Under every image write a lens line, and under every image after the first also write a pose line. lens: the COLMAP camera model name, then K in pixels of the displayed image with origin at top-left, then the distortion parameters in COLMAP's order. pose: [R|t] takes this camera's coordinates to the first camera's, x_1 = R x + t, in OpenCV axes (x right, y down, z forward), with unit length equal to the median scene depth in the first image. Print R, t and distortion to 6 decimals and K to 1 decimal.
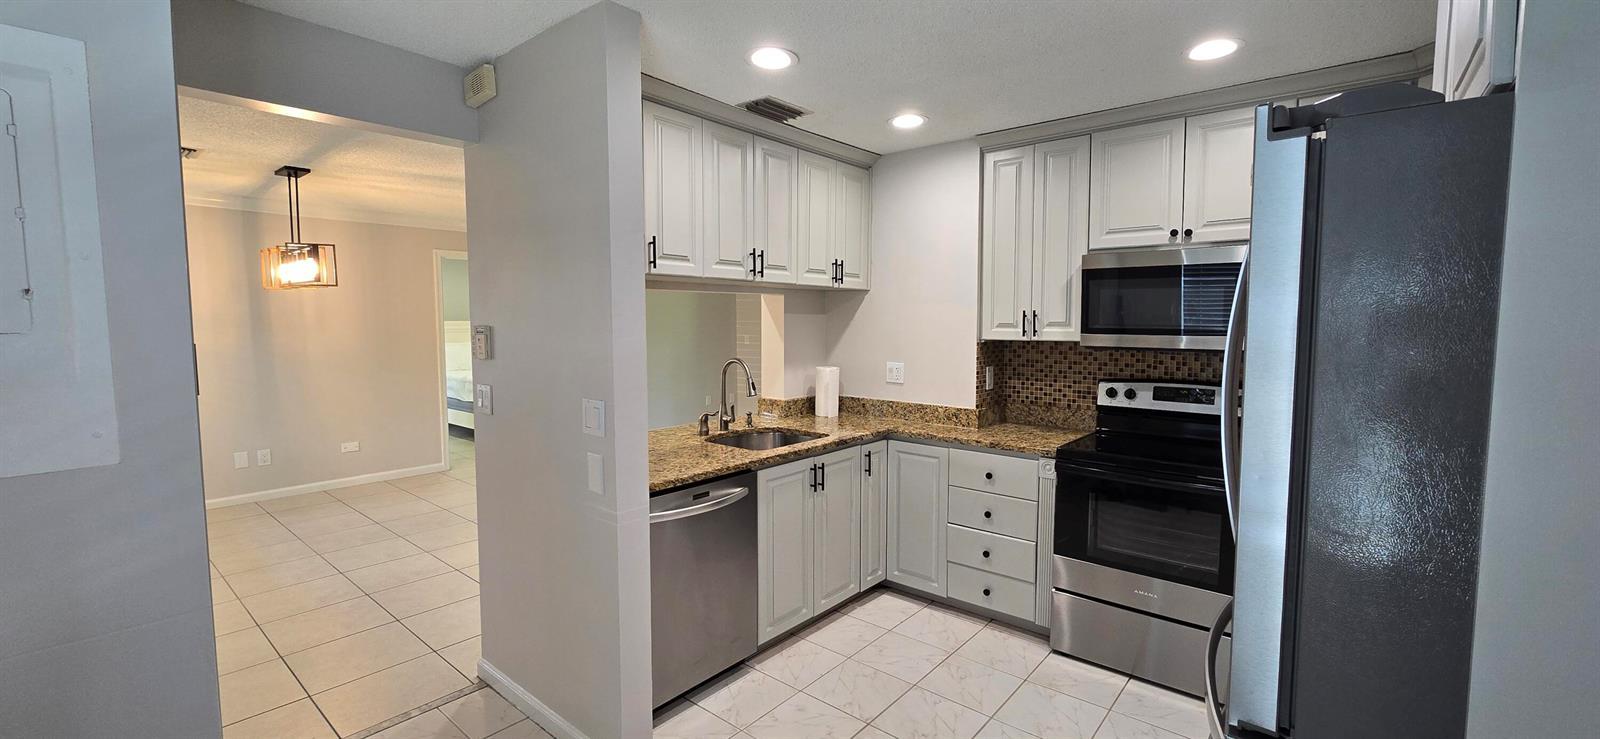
lens RADIAL K [[644.5, 0, 802.3], [0, 644.5, 364.0], [0, 0, 1]] dist [-0.000066, 0.000118]
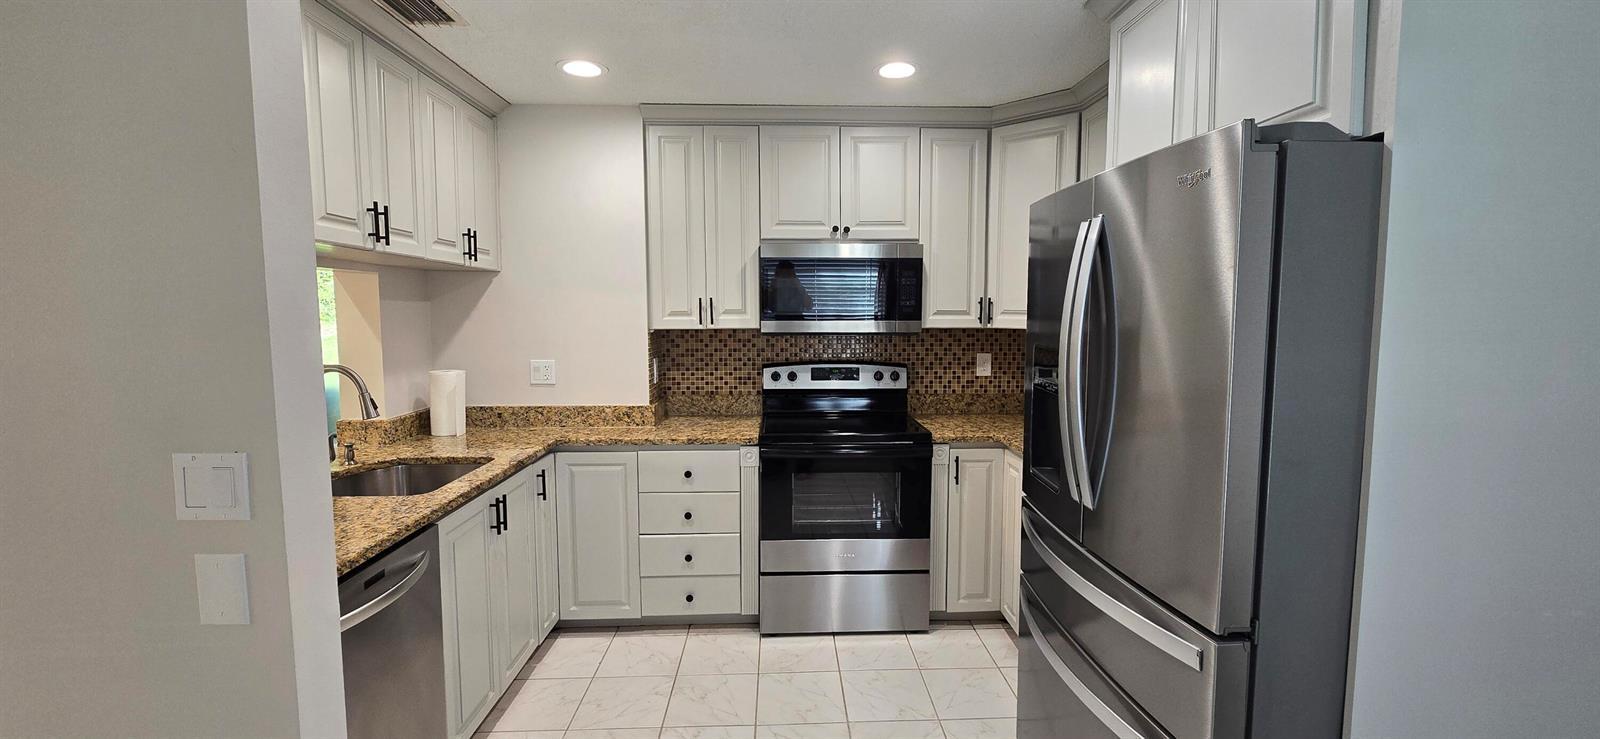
lens RADIAL K [[656.6, 0, 804.6], [0, 656.6, 363.0], [0, 0, 1]] dist [-0.000040, 0.000860]
pose [[0.737175, -0.056338, 0.673349, -0.202931], [0.049485, 0.998343, 0.029355, -0.006761], [-0.673887, 0.011681, 0.738742, 0.168574]]
